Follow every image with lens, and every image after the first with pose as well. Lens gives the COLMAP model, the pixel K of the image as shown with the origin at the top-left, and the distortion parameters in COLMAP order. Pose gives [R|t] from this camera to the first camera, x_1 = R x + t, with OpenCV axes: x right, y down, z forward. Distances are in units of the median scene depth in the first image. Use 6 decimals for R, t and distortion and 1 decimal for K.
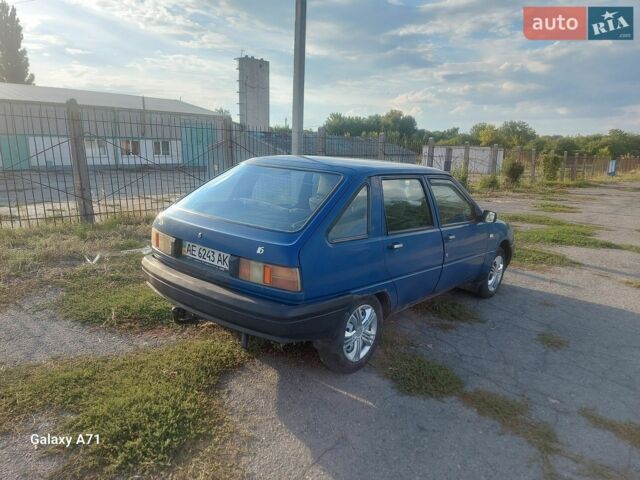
lens RADIAL K [[463.1, 0, 306.8], [0, 463.1, 243.6], [0, 0, 1]] dist [0.004426, -0.000097]
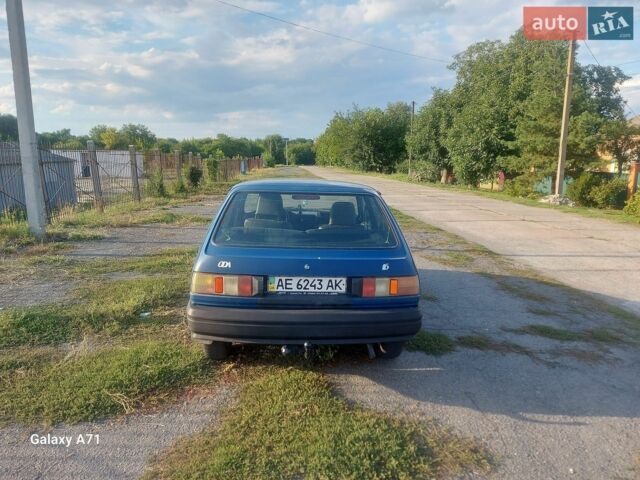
lens RADIAL K [[466.1, 0, 310.6], [0, 466.1, 239.0], [0, 0, 1]] dist [0.104415, -0.118847]
pose [[0.716074, -0.146887, 0.682395, -0.875424], [0.159386, 0.986189, 0.045027, -0.117908], [-0.679584, 0.076522, 0.729596, 0.223830]]
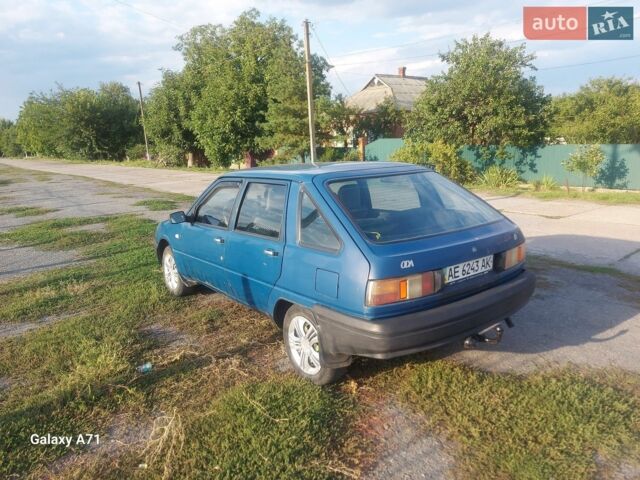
lens RADIAL K [[466.1, 0, 310.6], [0, 466.1, 239.0], [0, 0, 1]] dist [0.104415, -0.118847]
pose [[0.187429, -0.251543, 0.949524, -1.160524], [0.250623, 0.946908, 0.201378, -0.306322], [-0.949767, 0.200229, 0.240521, 1.028797]]
